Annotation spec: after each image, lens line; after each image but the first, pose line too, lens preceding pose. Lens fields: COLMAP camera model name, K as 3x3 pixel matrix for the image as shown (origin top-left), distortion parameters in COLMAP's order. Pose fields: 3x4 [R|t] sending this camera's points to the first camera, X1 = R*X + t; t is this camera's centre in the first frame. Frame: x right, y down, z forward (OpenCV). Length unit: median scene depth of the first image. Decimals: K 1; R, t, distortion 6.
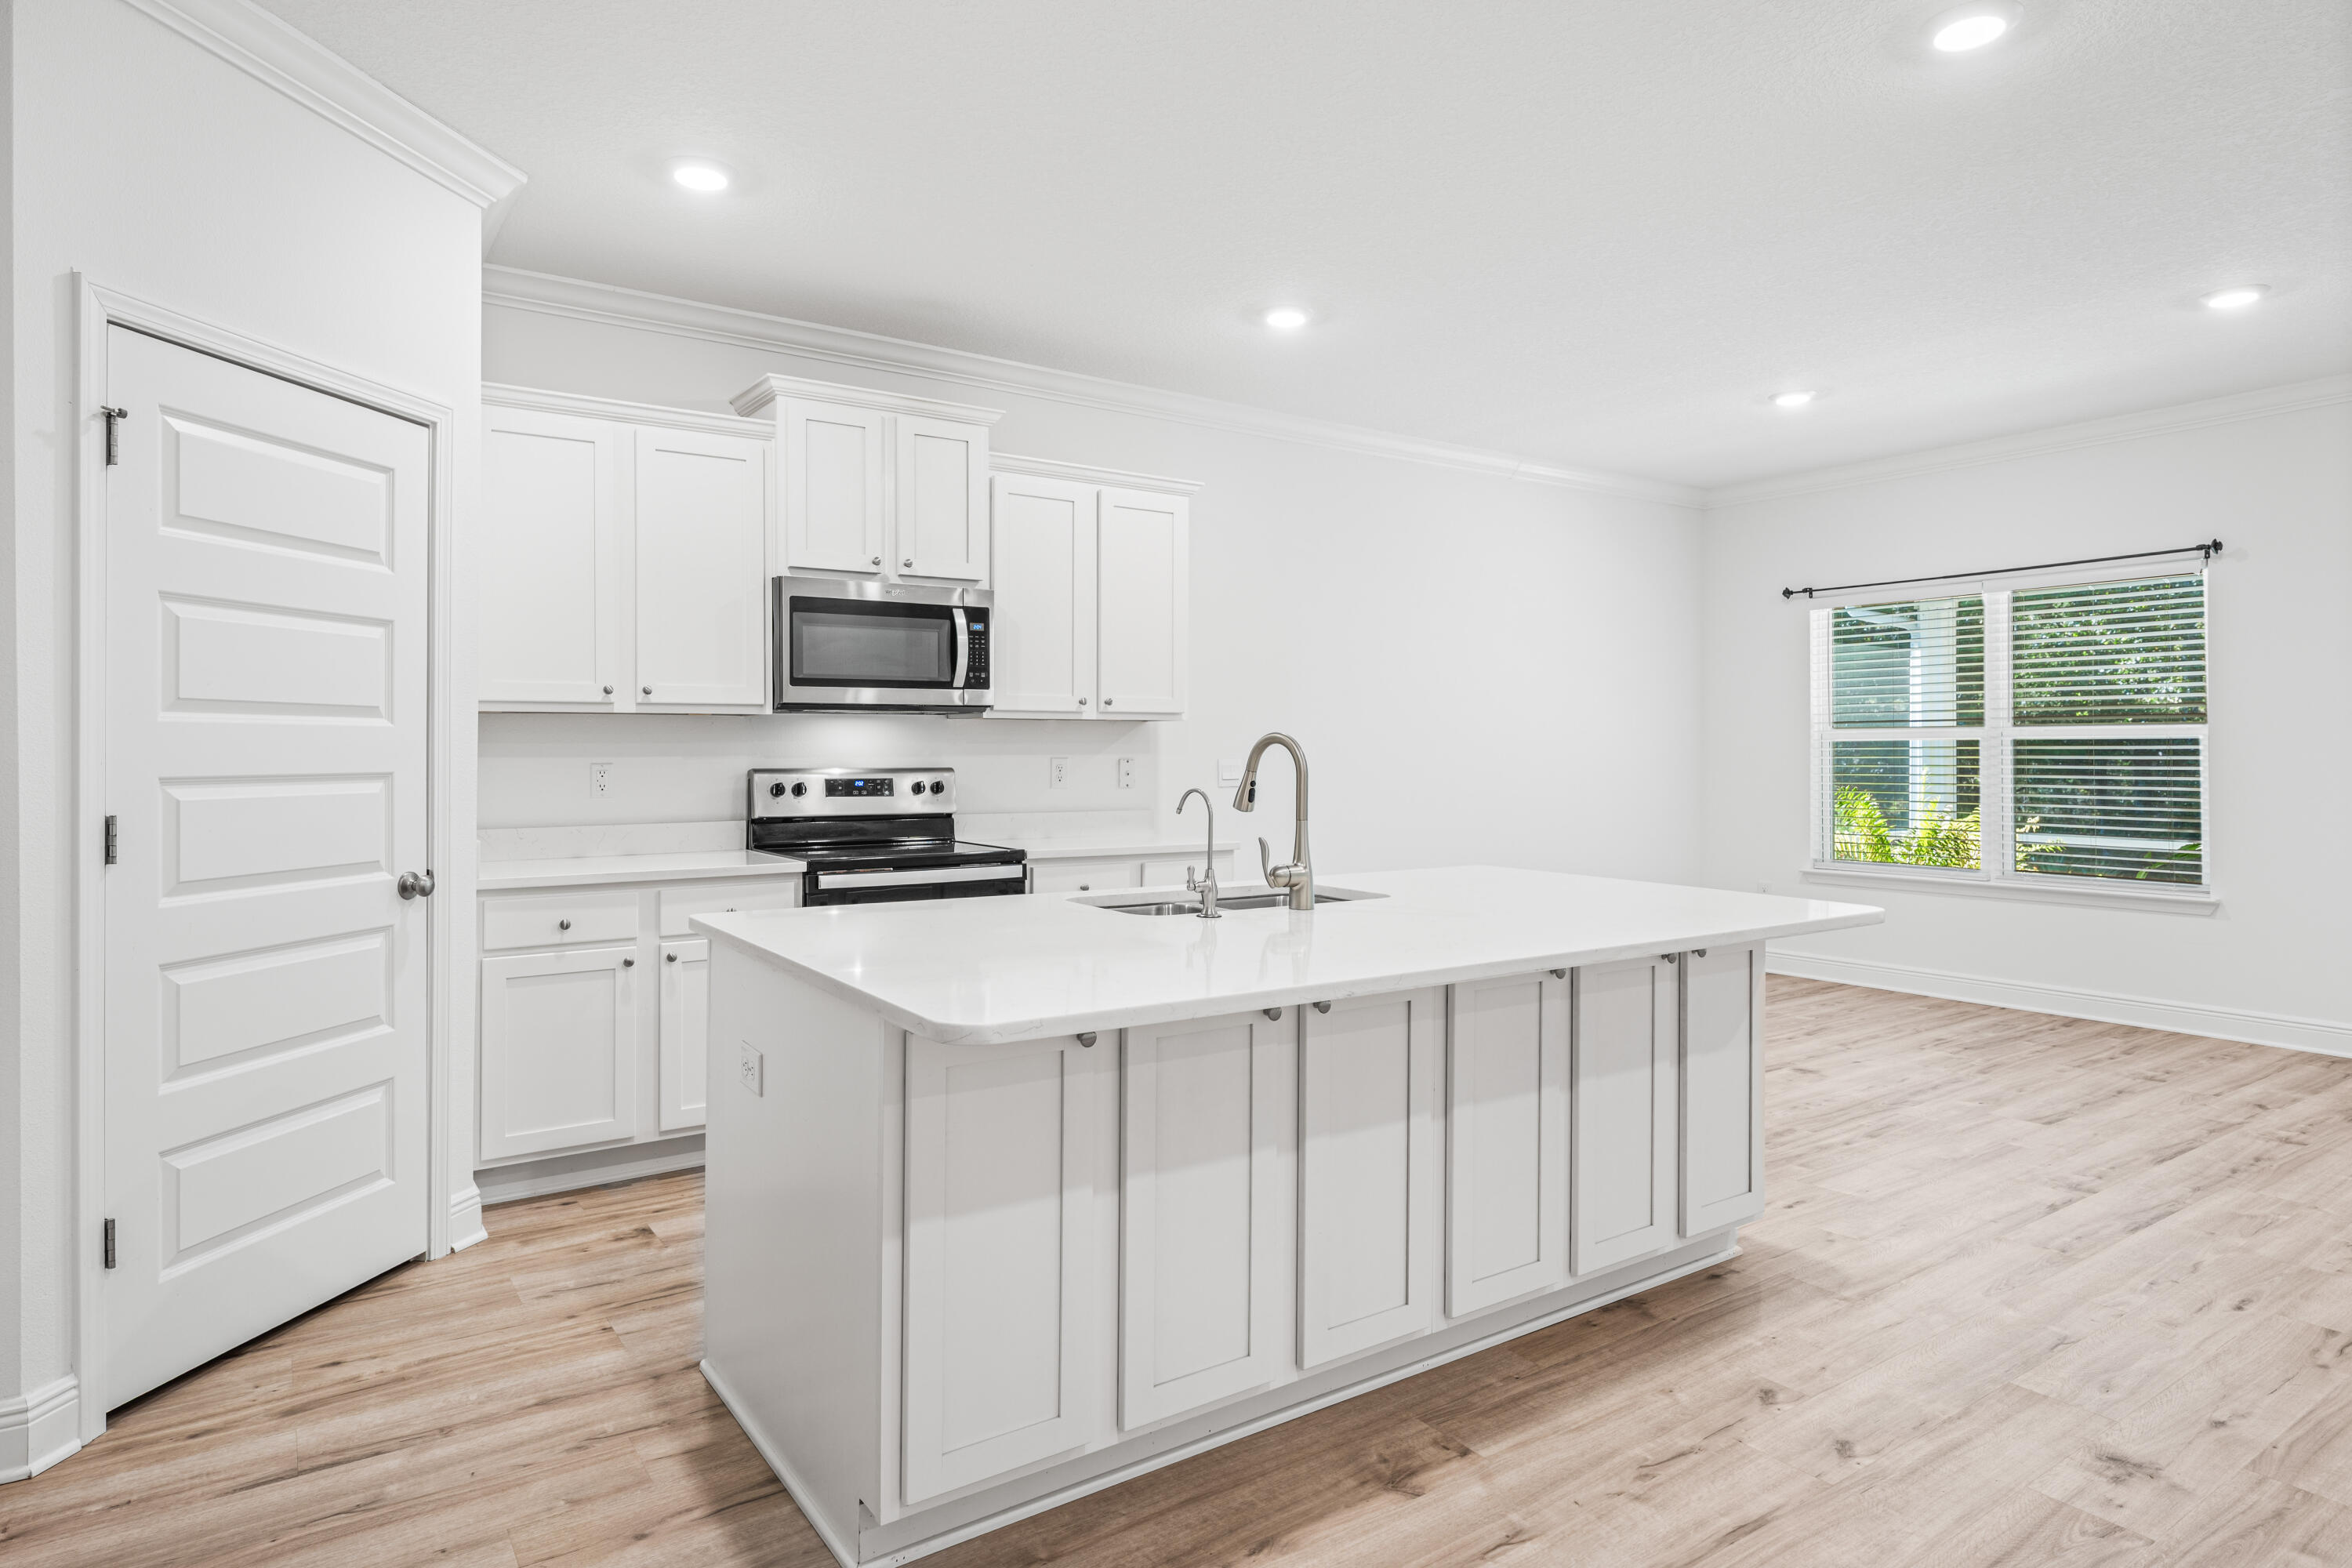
lens RADIAL K [[1333.5, 0, 1176.7], [0, 1333.5, 736.7], [0, 0, 1]] dist [0.004389, 0.000613]
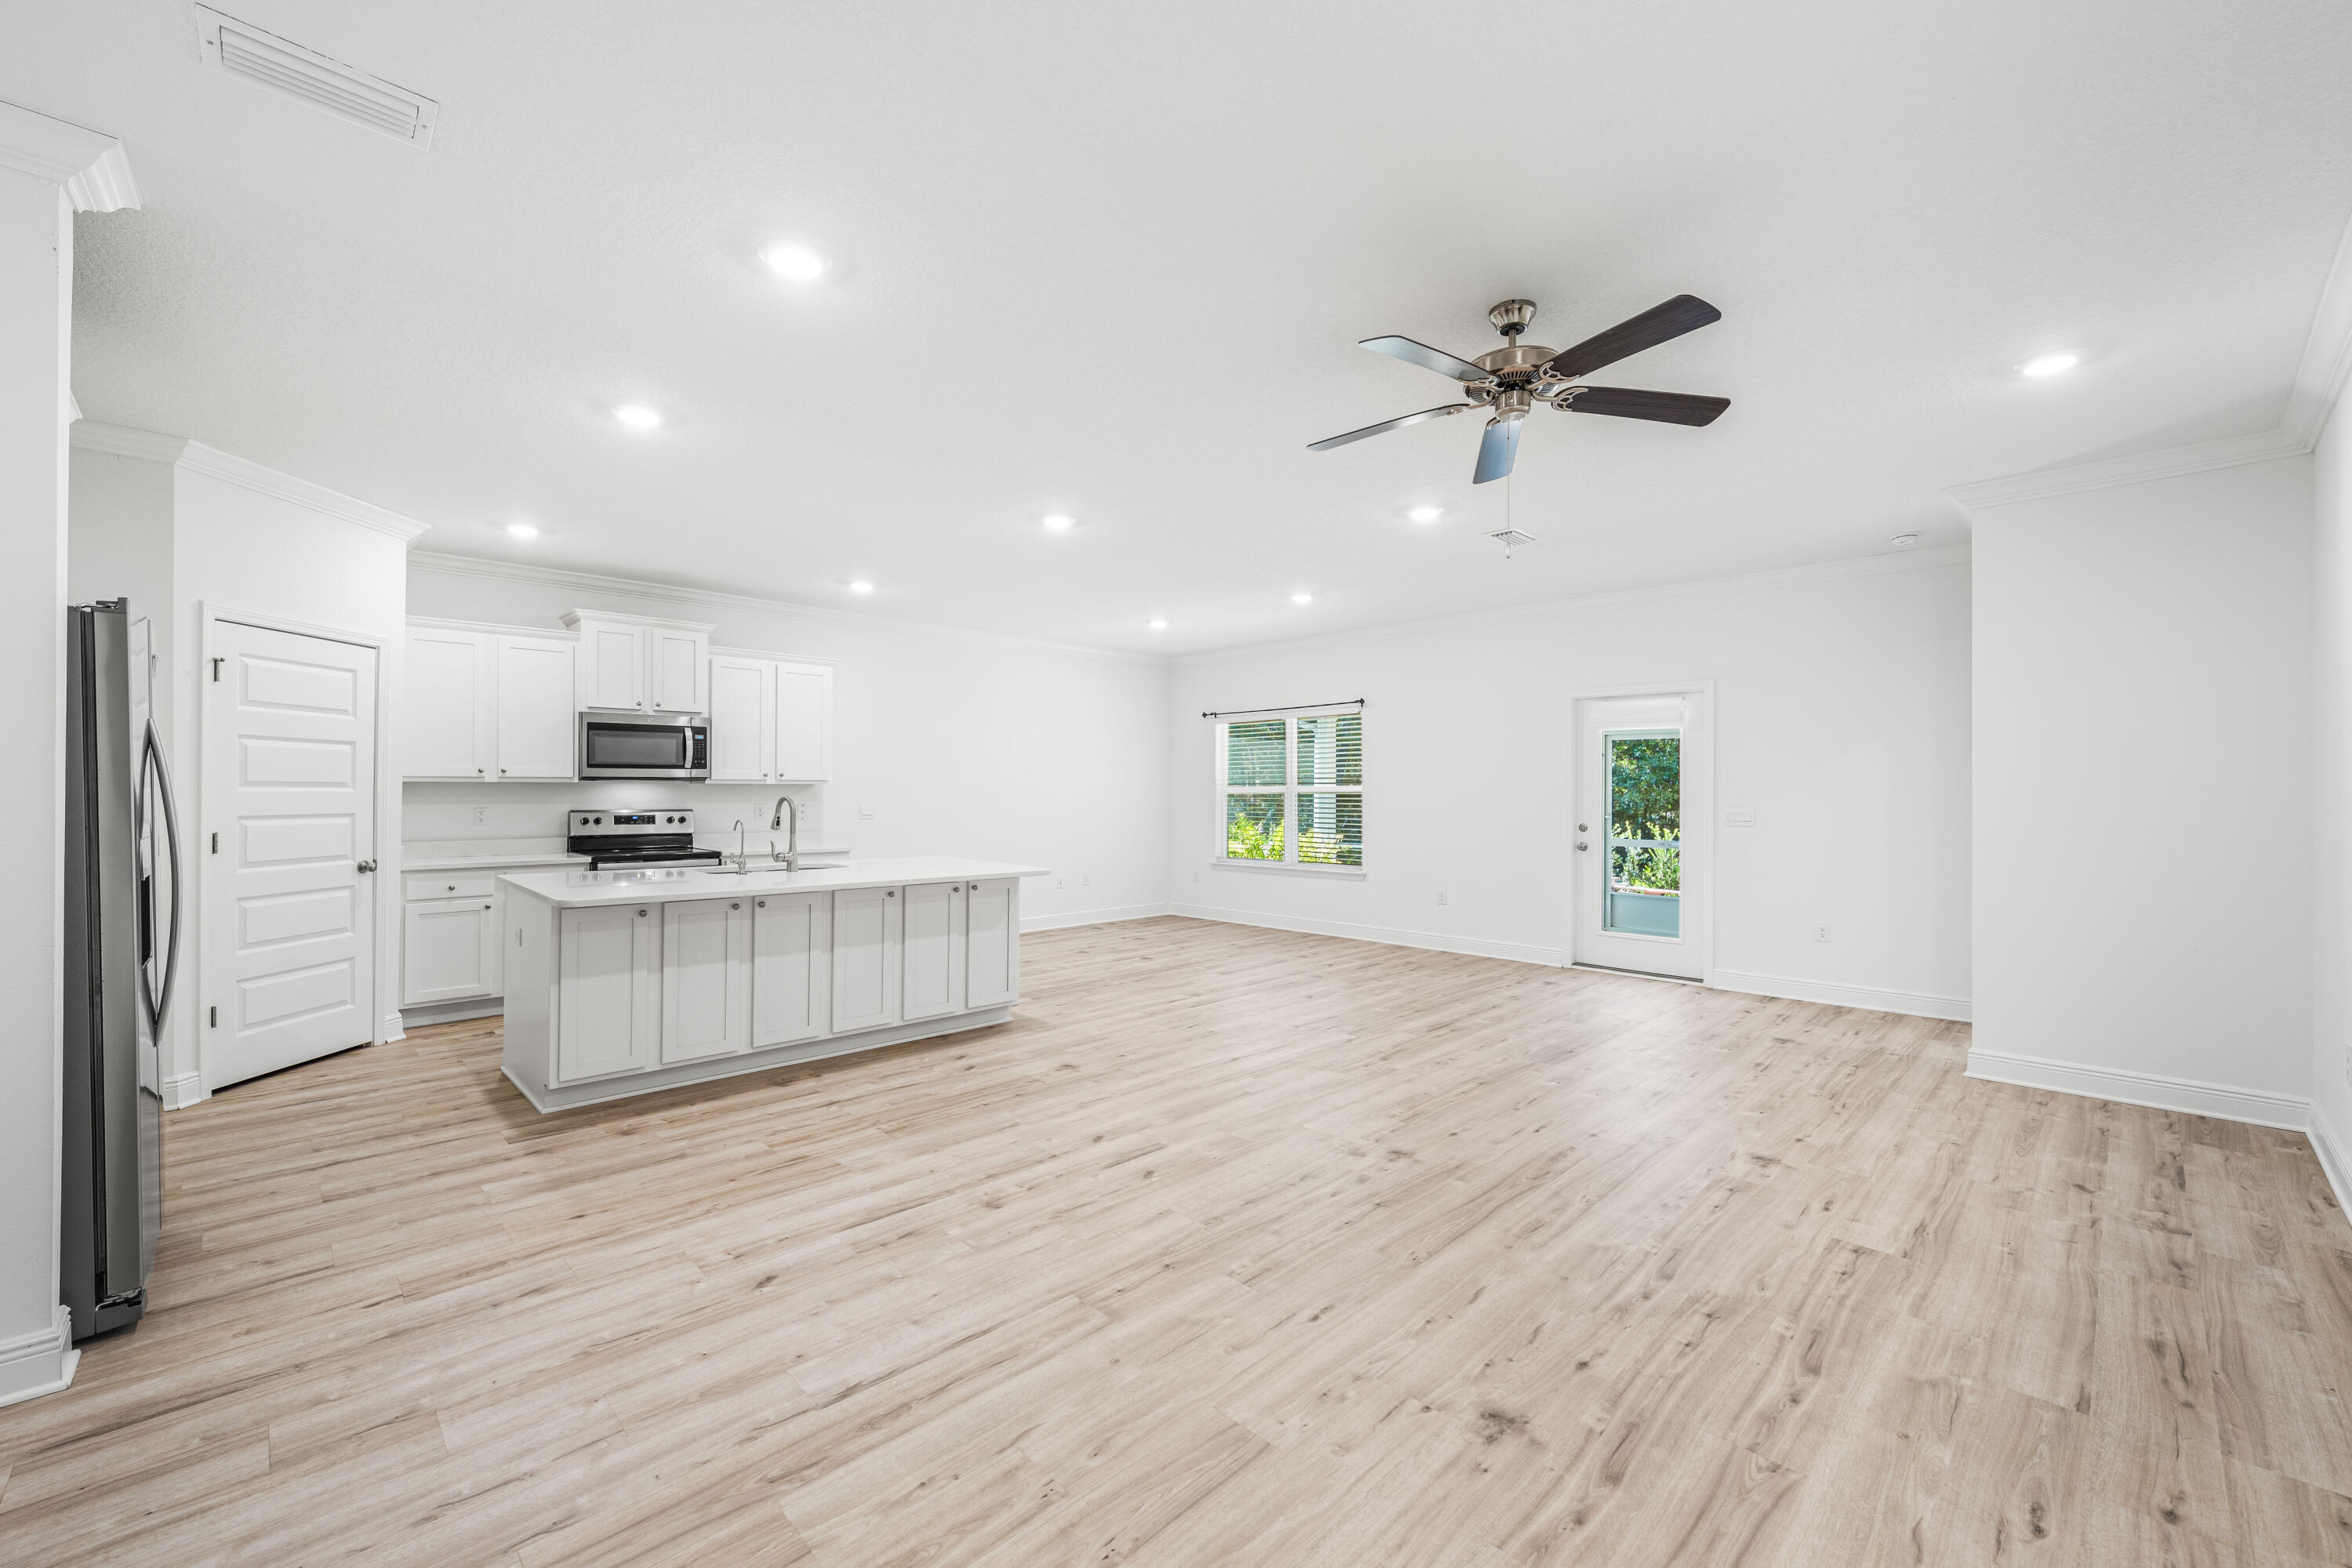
lens RADIAL K [[952.9, 0, 1174.4], [0, 952.9, 780.8], [0, 0, 1]] dist [0.001040, 0.000256]
pose [[0.985737, 0.005042, 0.168220, 0.399368], [-0.004738, 0.999986, -0.002209, -0.025028], [-0.168229, 0.001380, 0.985747, -0.644816]]
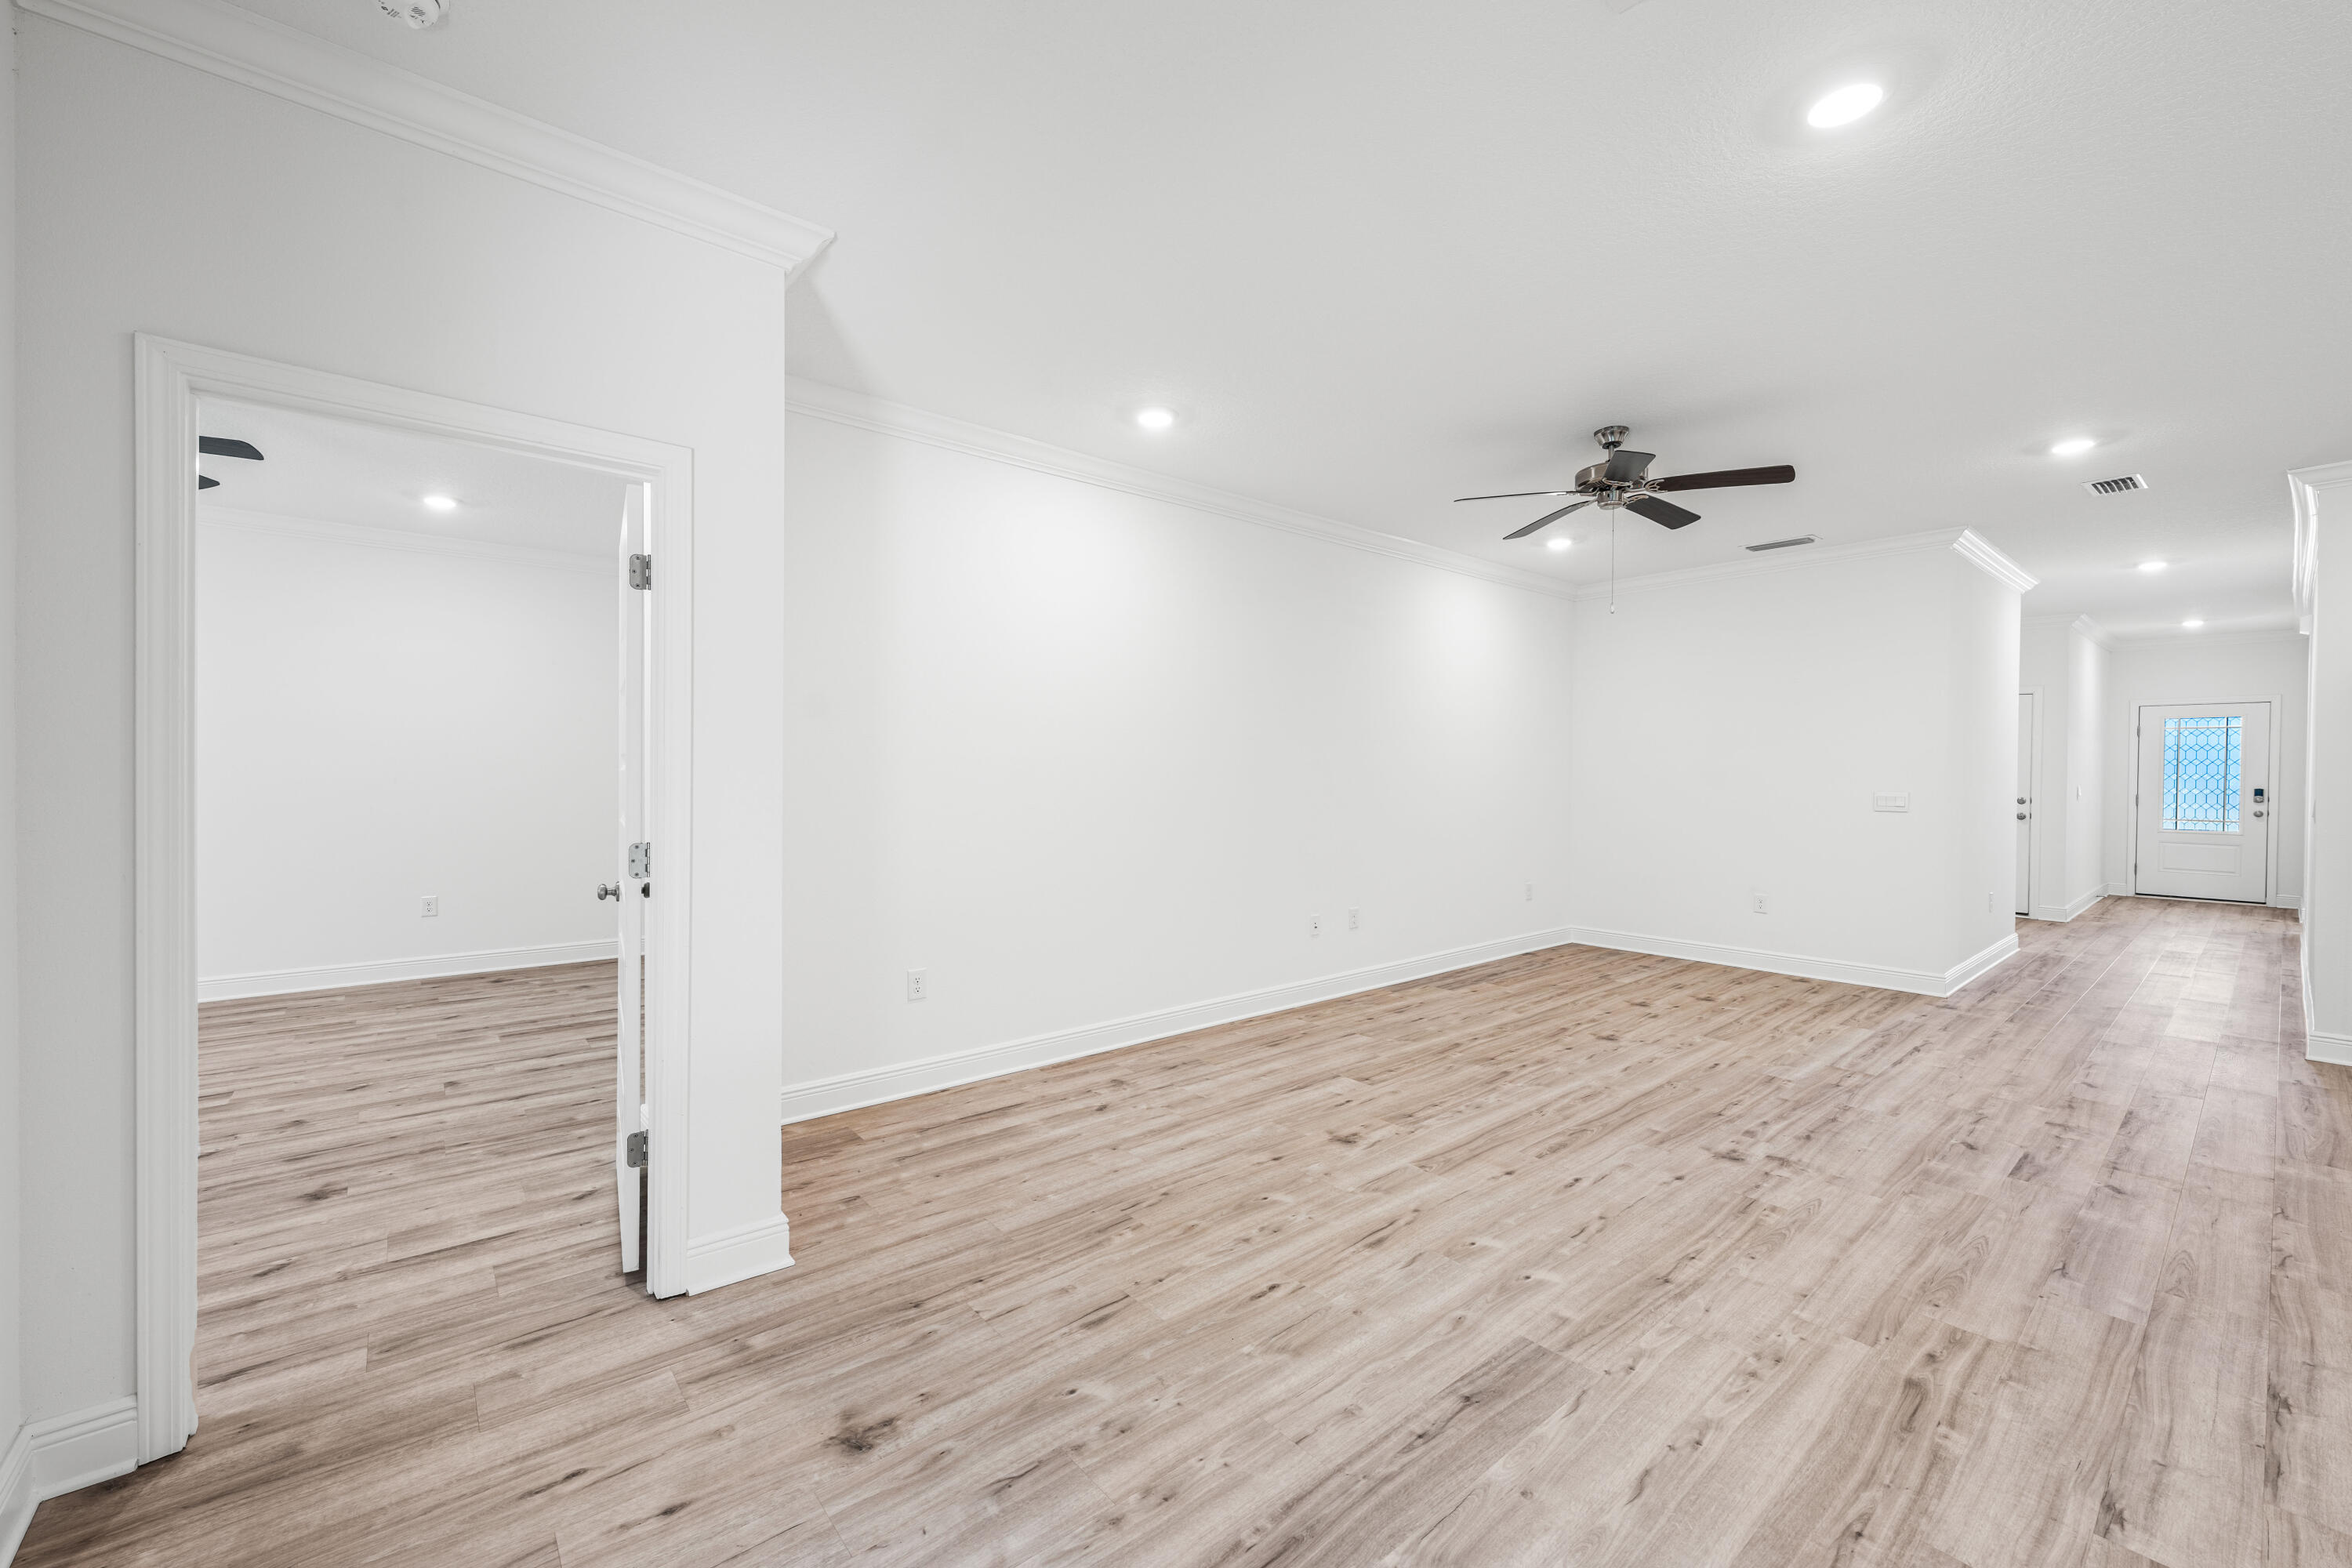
lens RADIAL K [[952.9, 0, 1174.4], [0, 952.9, 780.8], [0, 0, 1]] dist [0.001040, 0.000256]
pose [[-0.995505, -0.004311, -0.094610, 1.440496], [-0.004583, 0.999986, 0.002661, -0.009543], [0.094597, 0.003083, -0.995511, 1.187495]]
